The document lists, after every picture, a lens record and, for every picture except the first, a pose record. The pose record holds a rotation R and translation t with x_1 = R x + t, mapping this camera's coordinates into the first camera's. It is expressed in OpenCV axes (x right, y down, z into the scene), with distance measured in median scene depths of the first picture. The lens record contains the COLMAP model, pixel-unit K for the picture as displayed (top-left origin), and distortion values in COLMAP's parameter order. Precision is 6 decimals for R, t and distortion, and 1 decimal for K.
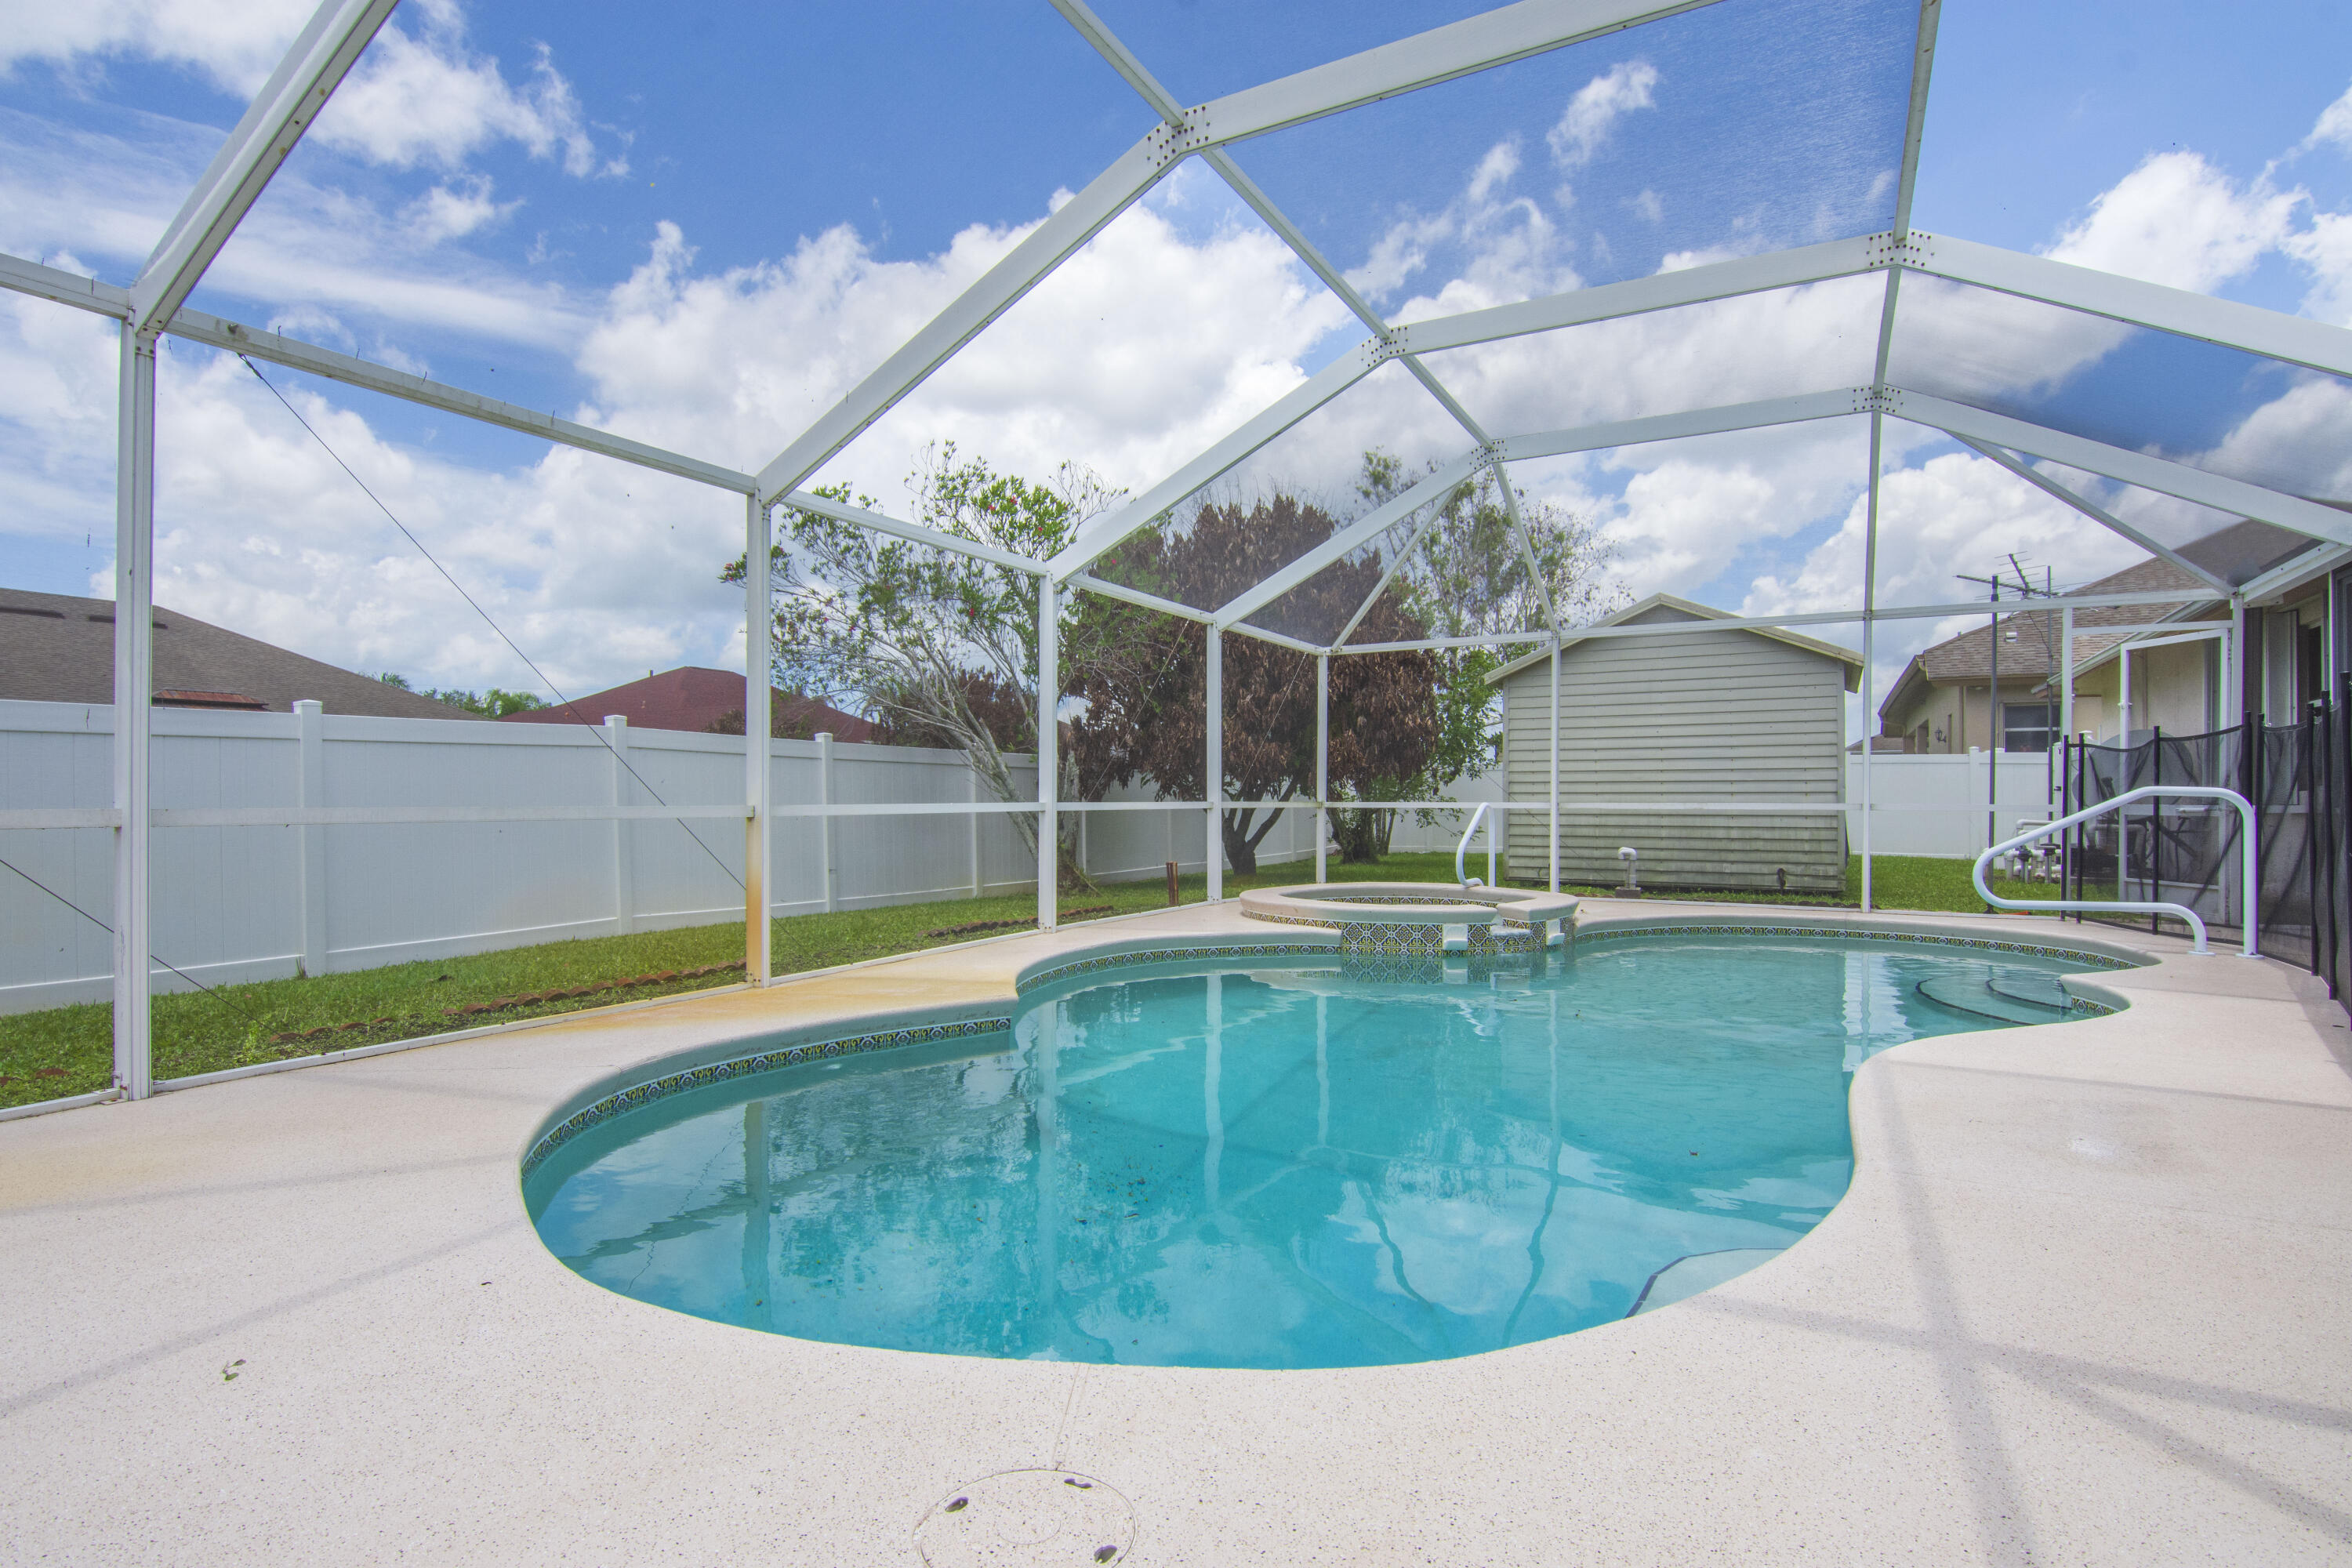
lens RADIAL K [[1194.7, 0, 1182.5], [0, 1194.7, 782.0], [0, 0, 1]] dist [-0.019692, -0.003049]
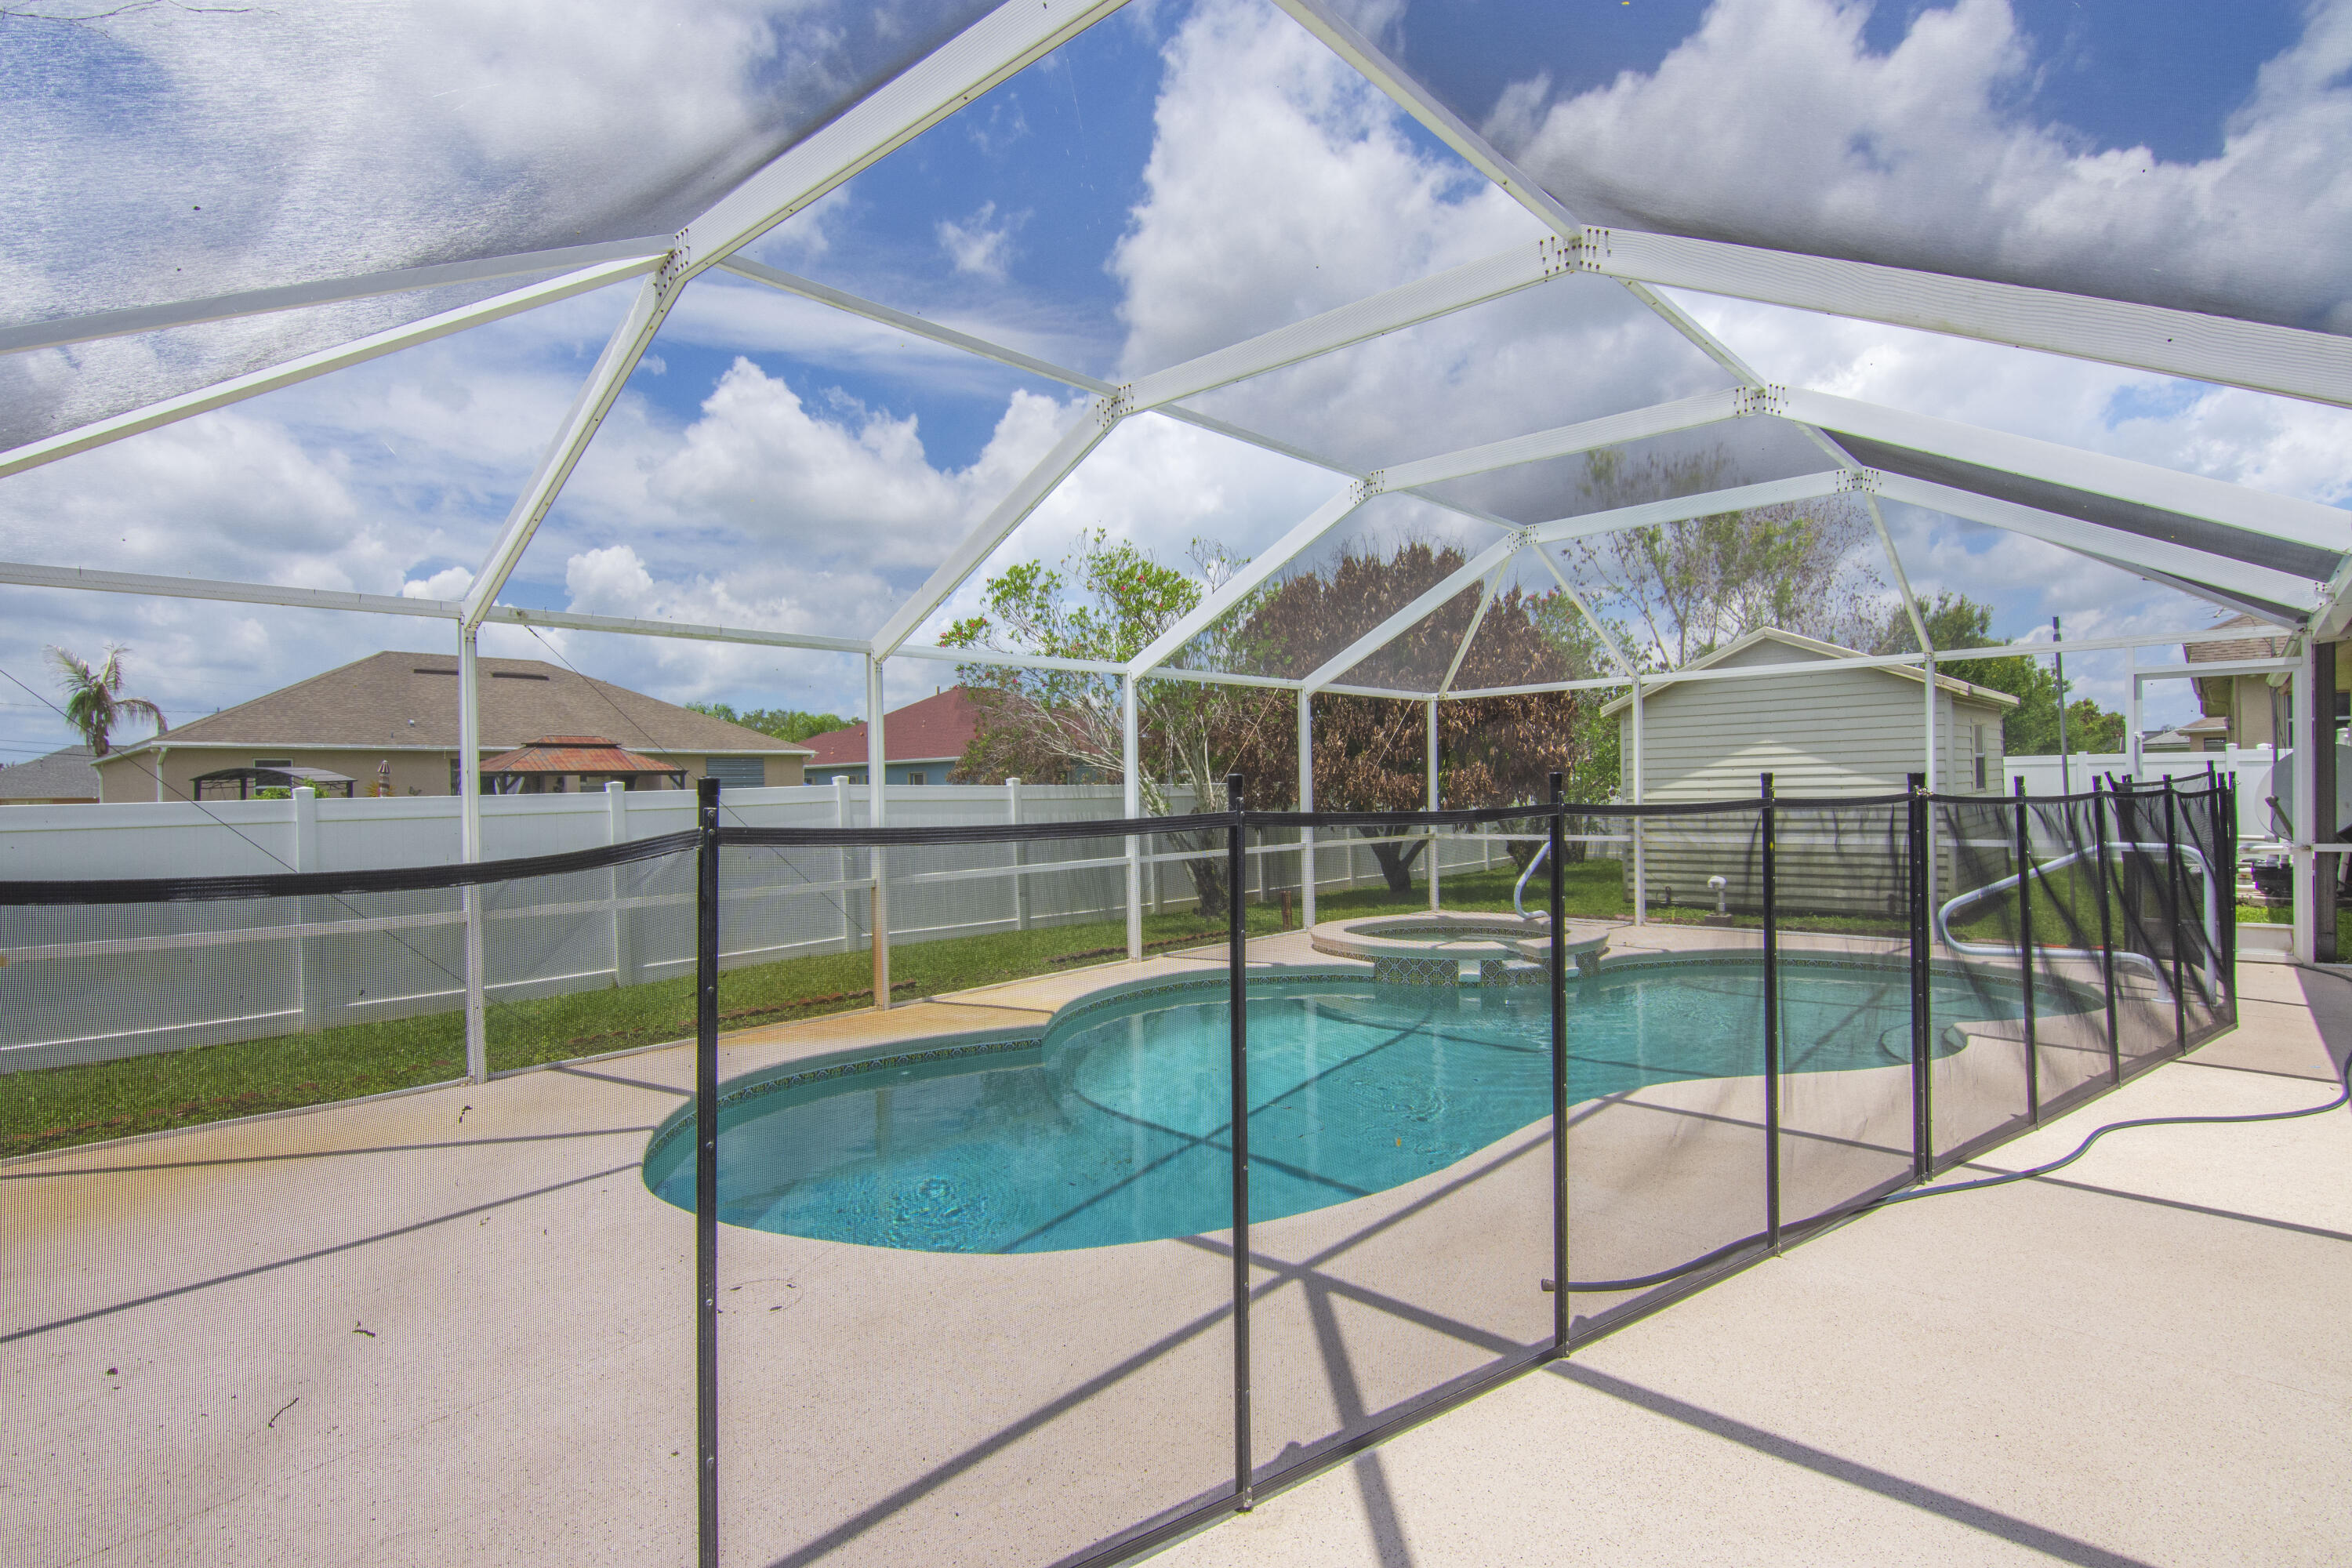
lens RADIAL K [[1194.7, 0, 1183.5], [0, 1194.7, 769.4], [0, 0, 1]] dist [-0.019692, -0.003049]
pose [[0.973014, -0.024116, -0.229481, 0.220604], [0.023996, 0.999707, -0.003314, -0.067025], [0.229494, -0.002283, 0.973307, -0.188879]]
